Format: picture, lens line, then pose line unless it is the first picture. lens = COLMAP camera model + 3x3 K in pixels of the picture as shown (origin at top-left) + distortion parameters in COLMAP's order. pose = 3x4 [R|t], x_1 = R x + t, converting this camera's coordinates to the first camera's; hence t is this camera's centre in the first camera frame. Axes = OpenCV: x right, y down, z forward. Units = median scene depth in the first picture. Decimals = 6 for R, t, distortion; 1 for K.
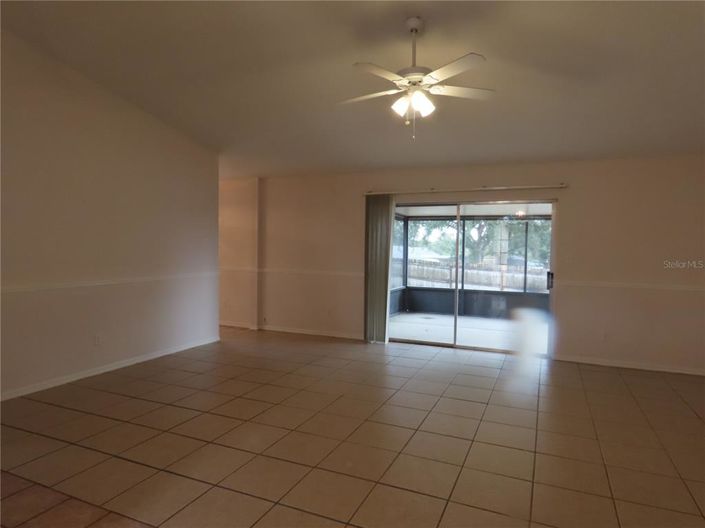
lens RADIAL K [[442.3, 0, 351.0], [0, 442.3, 264.1], [0, 0, 1]] dist [-0.005302, -0.000891]
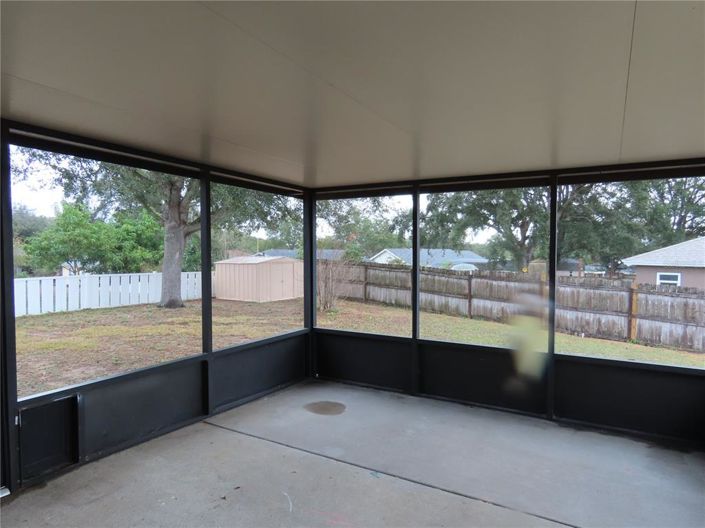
lens RADIAL K [[442.3, 0, 351.0], [0, 442.3, 264.1], [0, 0, 1]] dist [-0.005302, -0.000891]
pose [[0.993124, -0.006296, -0.116900, 0.110890], [0.005505, 0.999960, -0.007087, -0.010181], [0.116940, 0.006394, 0.993118, 0.235944]]
